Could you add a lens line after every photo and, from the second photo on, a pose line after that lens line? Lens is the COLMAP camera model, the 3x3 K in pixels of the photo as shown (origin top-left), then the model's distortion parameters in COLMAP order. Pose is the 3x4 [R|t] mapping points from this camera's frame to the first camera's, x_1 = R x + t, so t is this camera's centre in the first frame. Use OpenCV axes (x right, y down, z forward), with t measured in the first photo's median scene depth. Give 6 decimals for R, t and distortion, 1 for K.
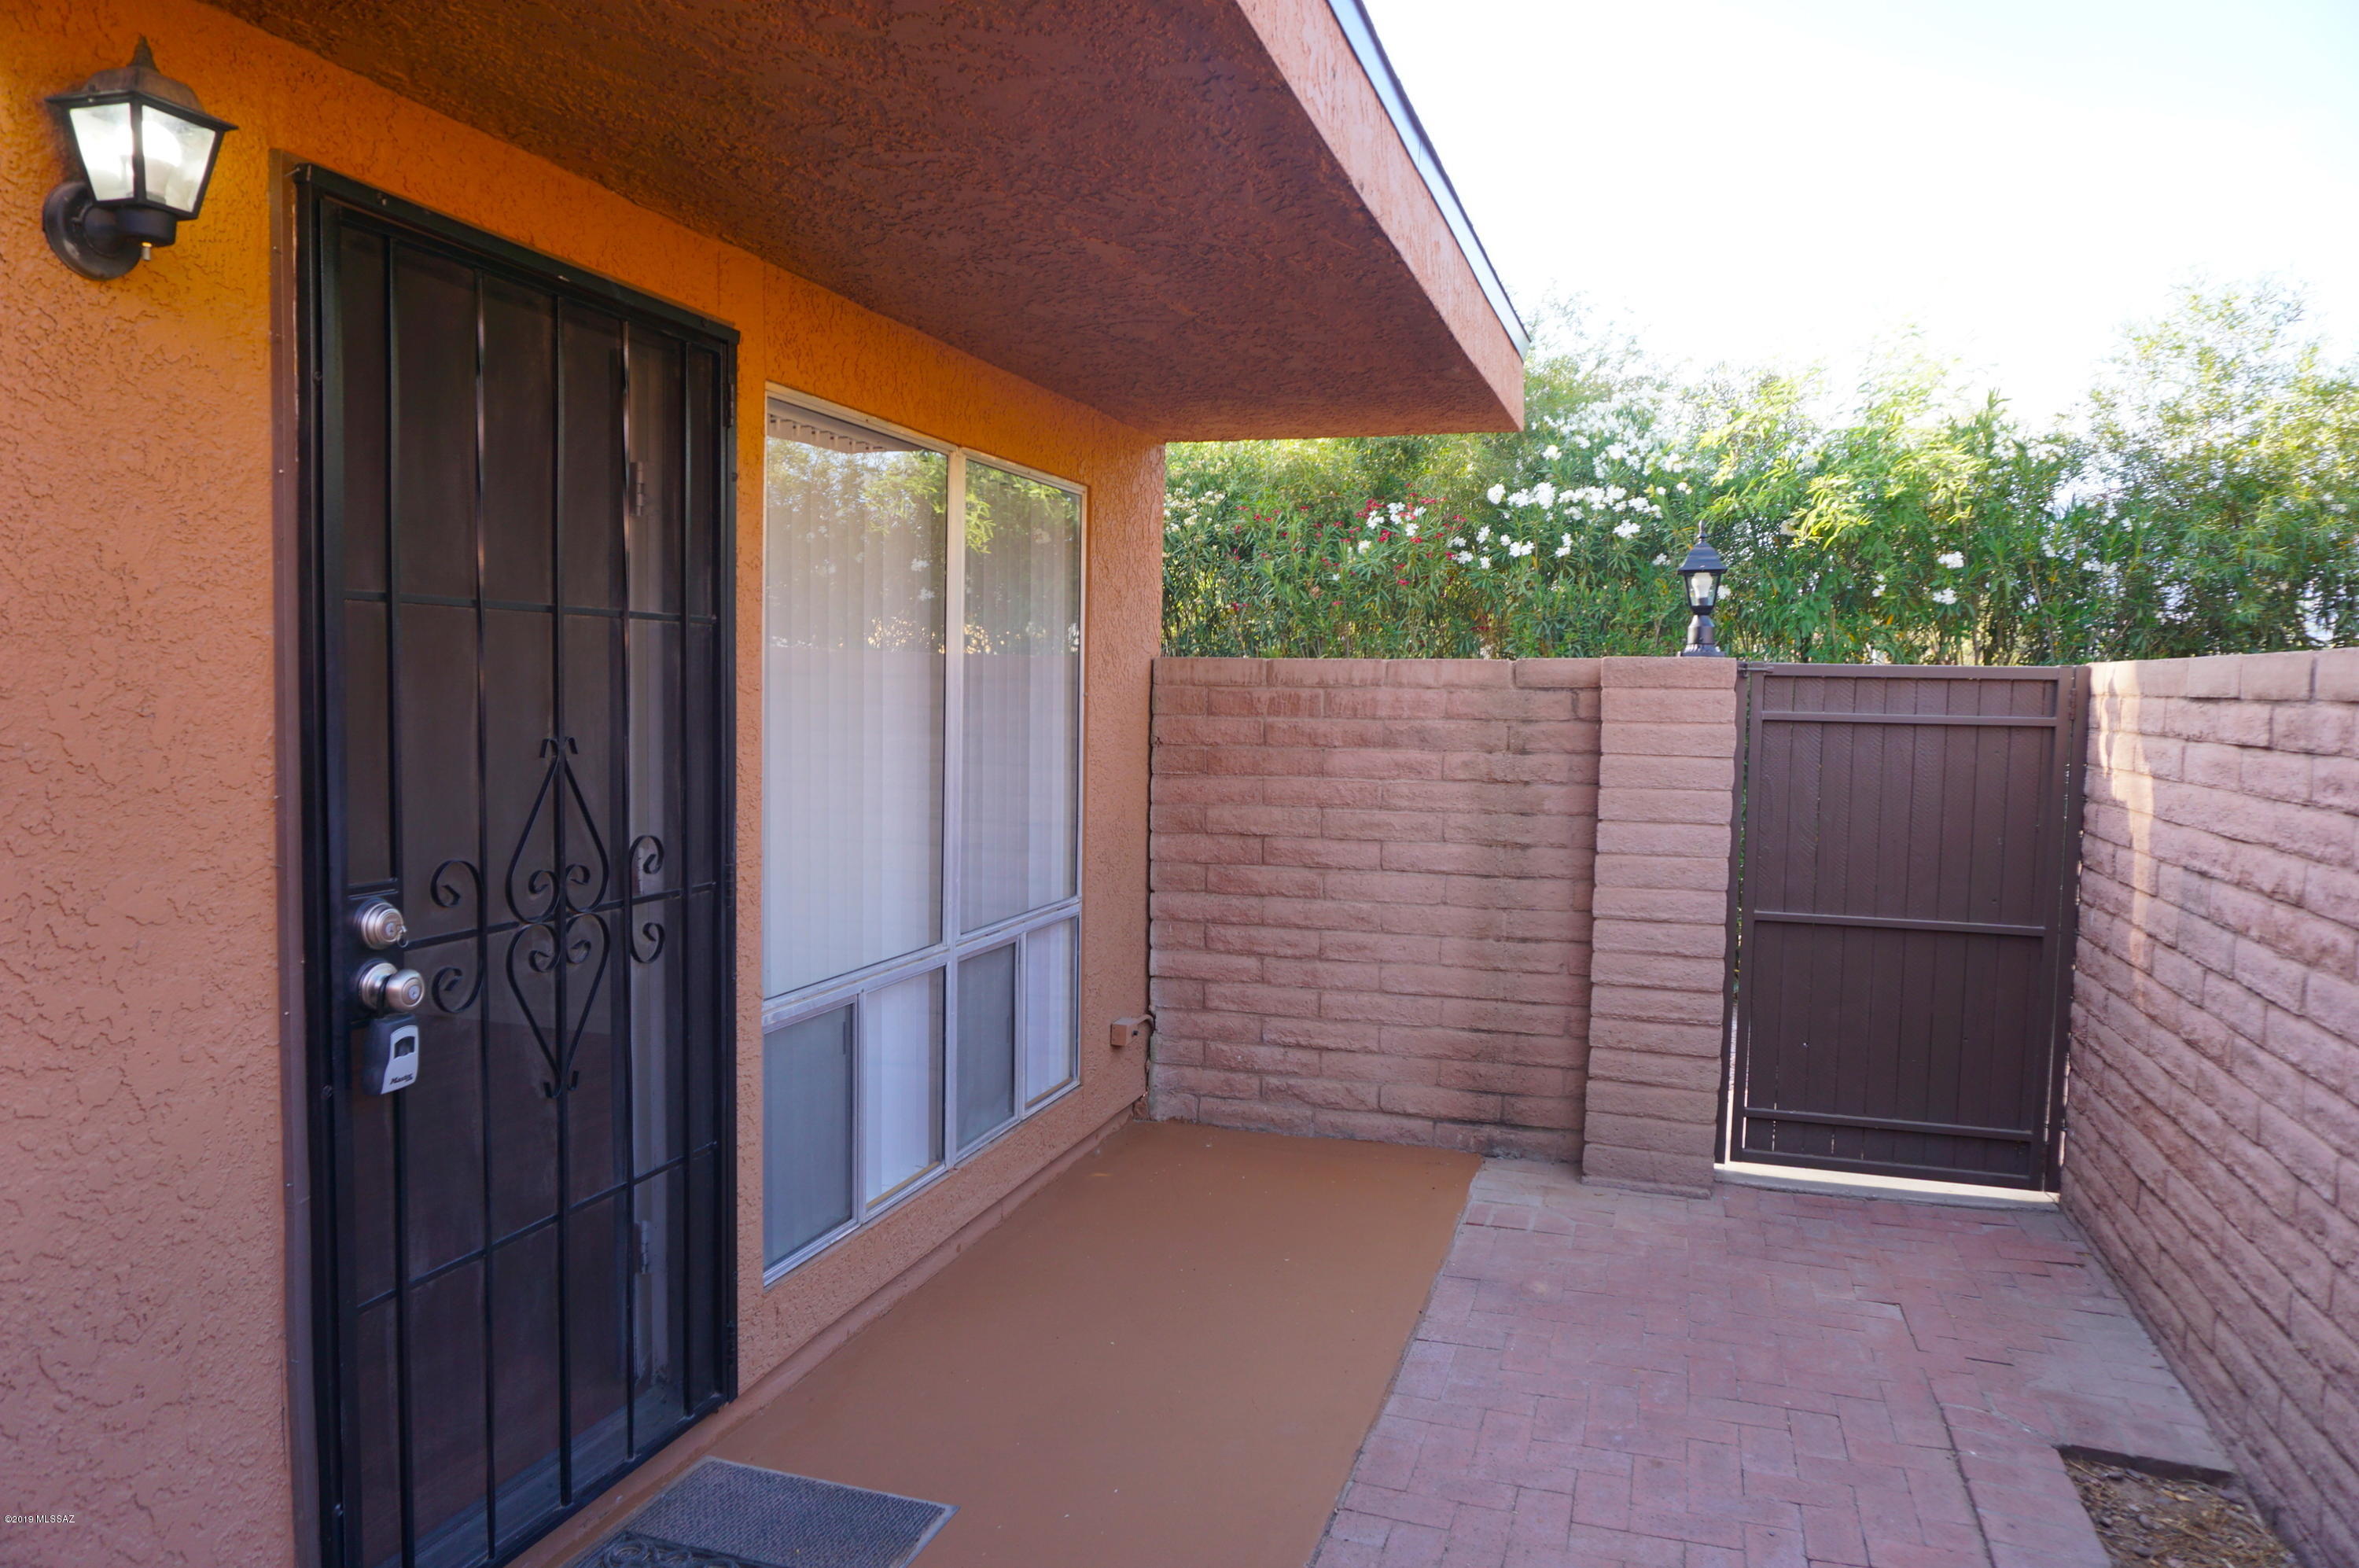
lens RADIAL K [[1572.8, 0, 1179.5], [0, 1572.8, 784.0], [0, 0, 1]] dist [-0.061253, 0.049413]
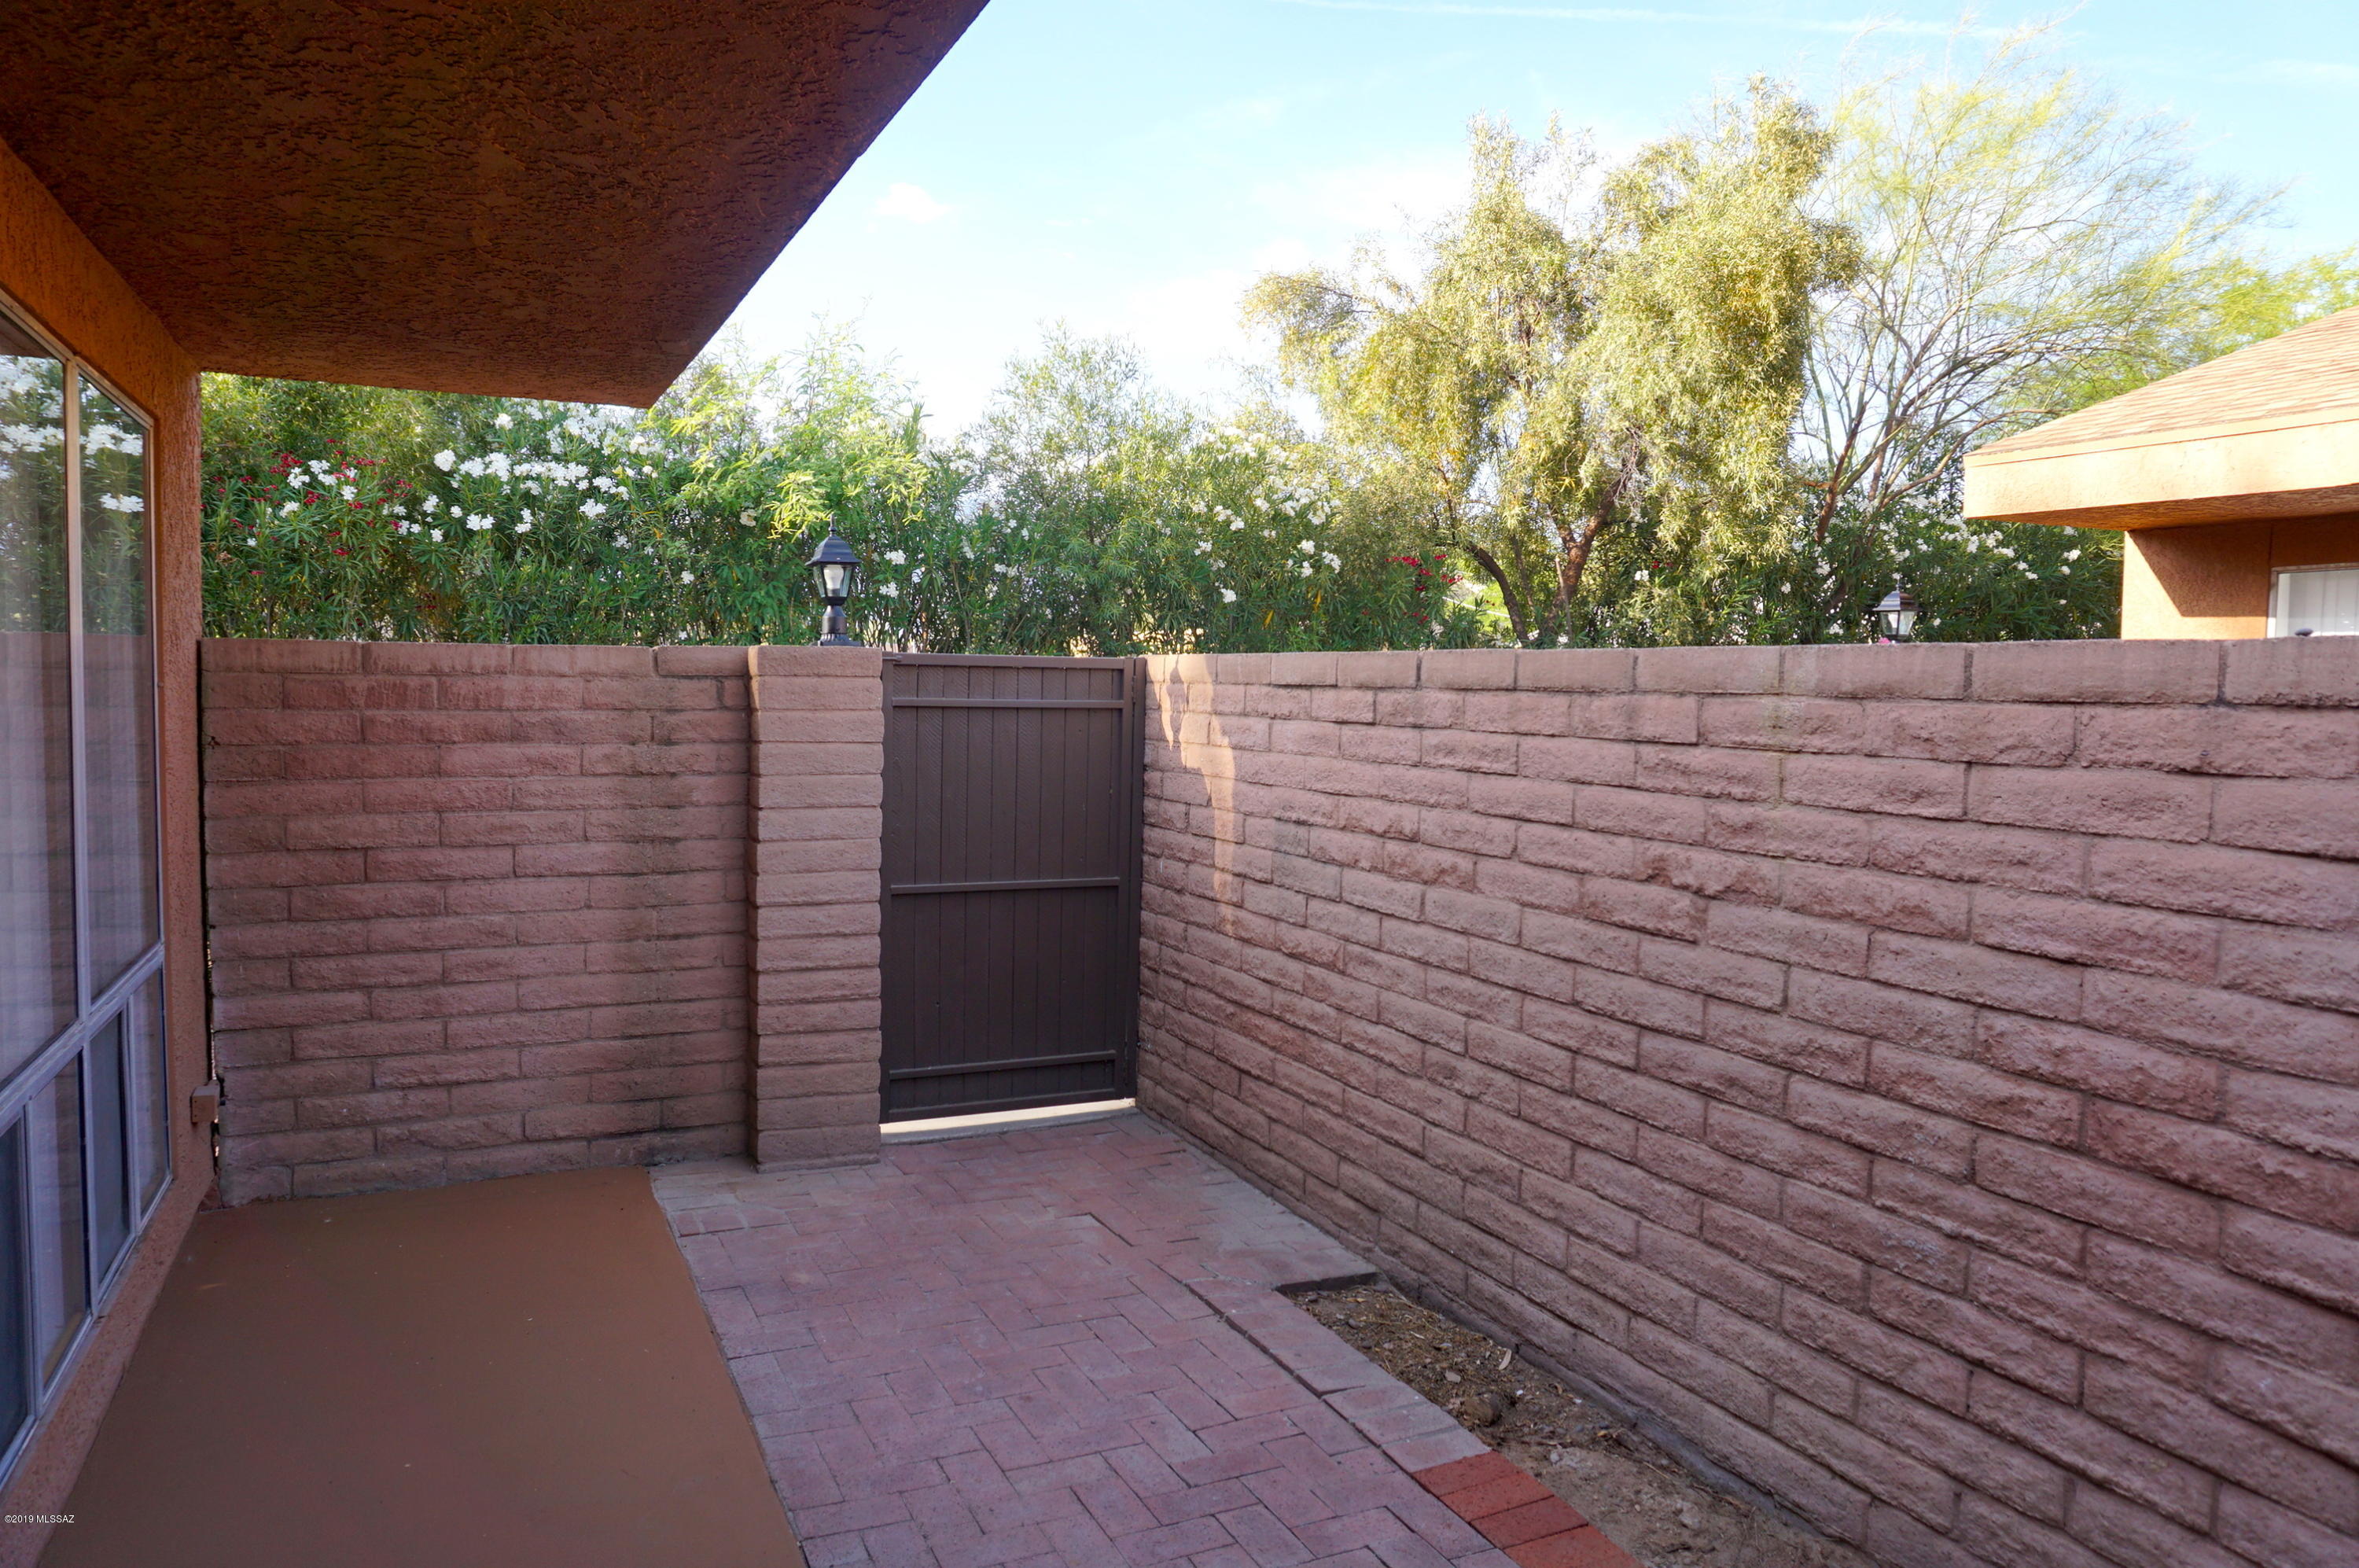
lens RADIAL K [[1572.8, 0, 1179.5], [0, 1572.8, 784.0], [0, 0, 1]] dist [-0.061253, 0.049413]
pose [[0.728727, -0.045908, 0.683264, -0.217233], [0.037563, 0.998928, 0.027055, -0.009308], [-0.683774, 0.005950, 0.729670, 0.086306]]
